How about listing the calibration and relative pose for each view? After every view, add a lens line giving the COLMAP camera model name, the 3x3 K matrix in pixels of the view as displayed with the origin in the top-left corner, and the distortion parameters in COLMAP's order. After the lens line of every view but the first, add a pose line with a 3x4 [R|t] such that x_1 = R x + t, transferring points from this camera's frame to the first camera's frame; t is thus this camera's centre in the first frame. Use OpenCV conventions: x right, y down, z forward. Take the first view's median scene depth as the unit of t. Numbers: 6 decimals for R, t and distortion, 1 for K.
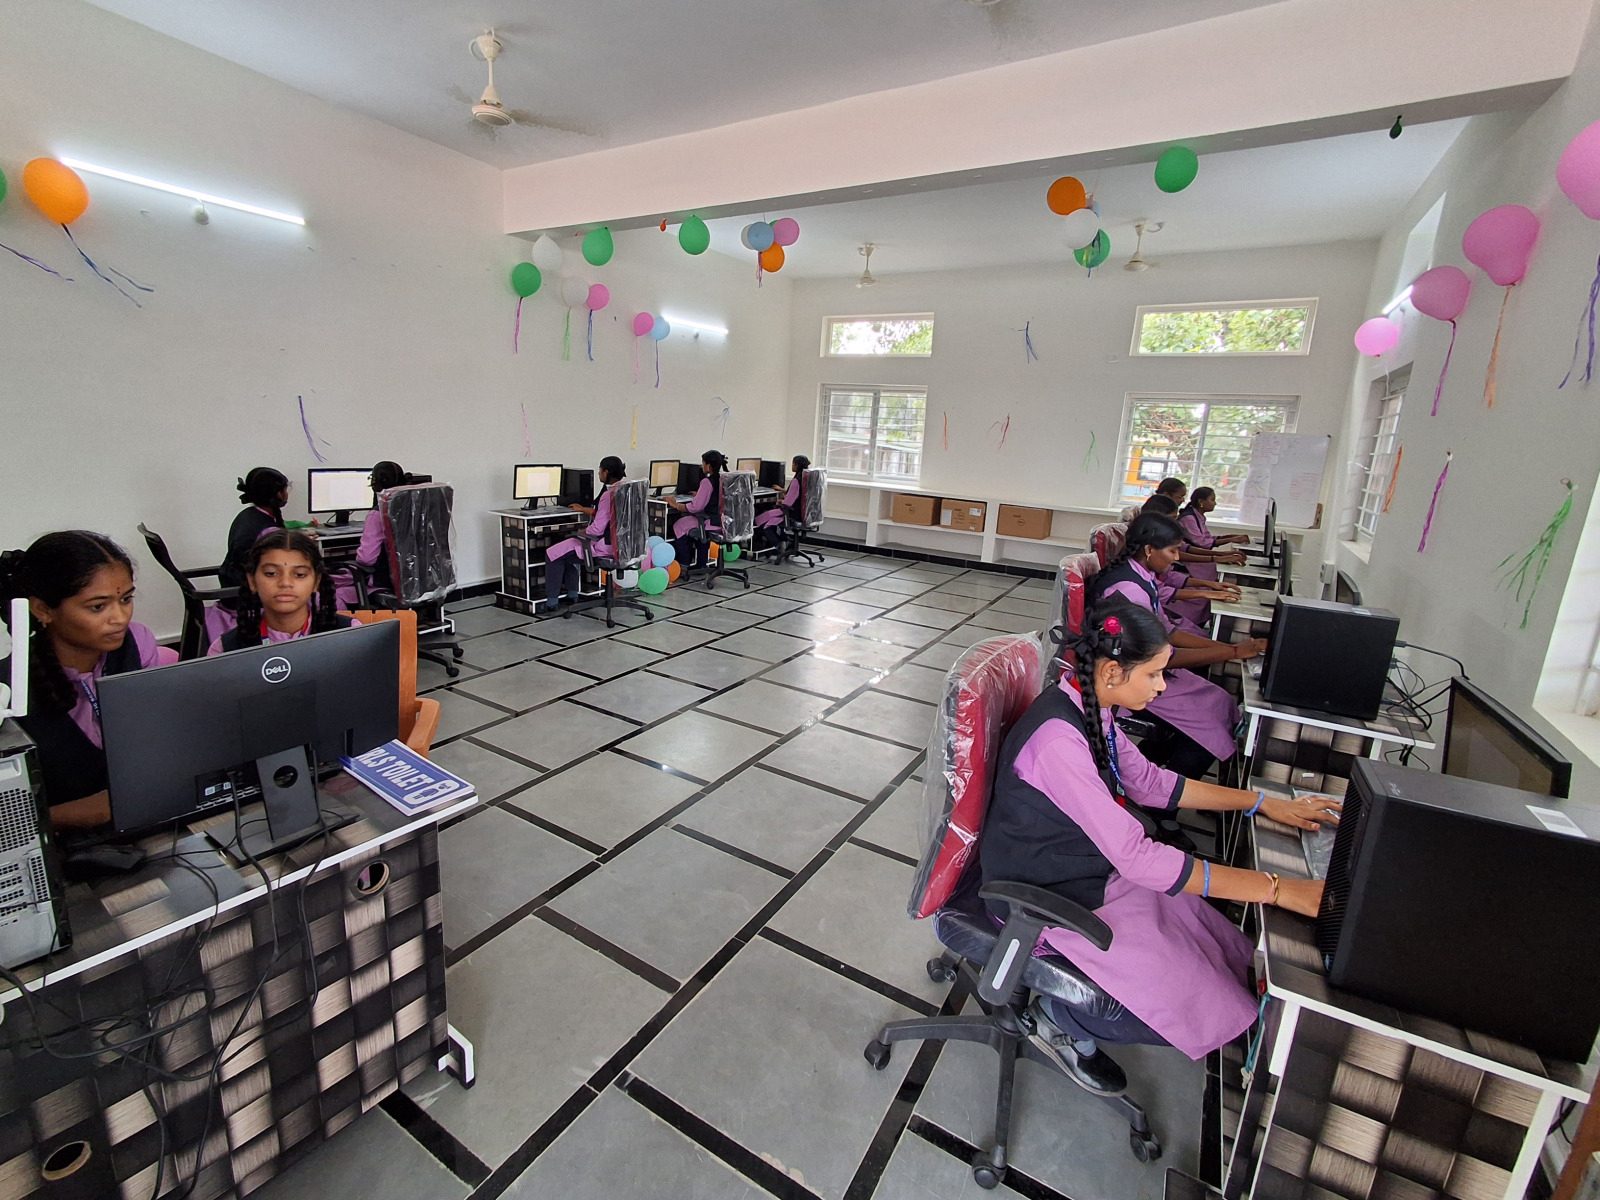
lens RADIAL K [[720.6, 0, 762.0], [0, 720.6, 595.4], [0, 0, 1]] dist [-0.002811, -0.000332]
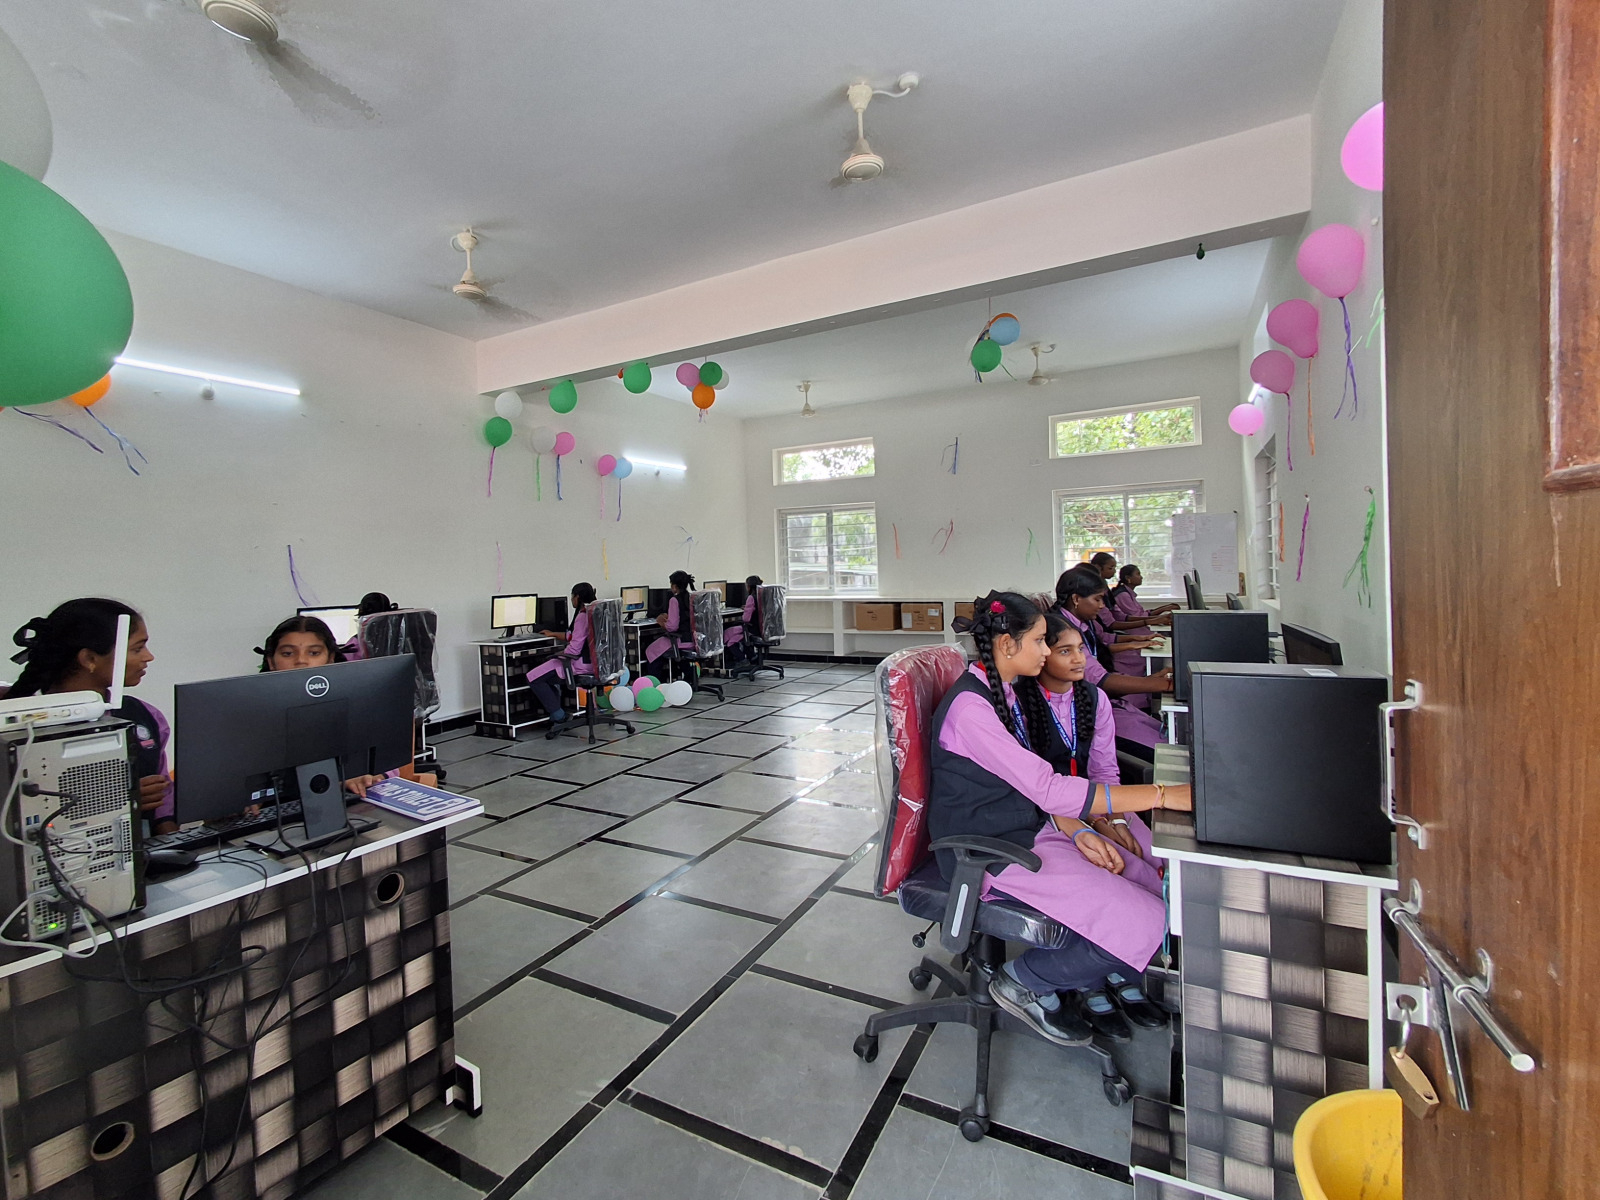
lens RADIAL K [[720.6, 0, 762.0], [0, 720.6, 595.4], [0, 0, 1]] dist [-0.002811, -0.000332]
pose [[0.995637, -0.082756, 0.043116, 0.015999], [0.089436, 0.978108, -0.187898, 0.159700], [-0.026622, 0.190935, 0.981242, -0.145968]]
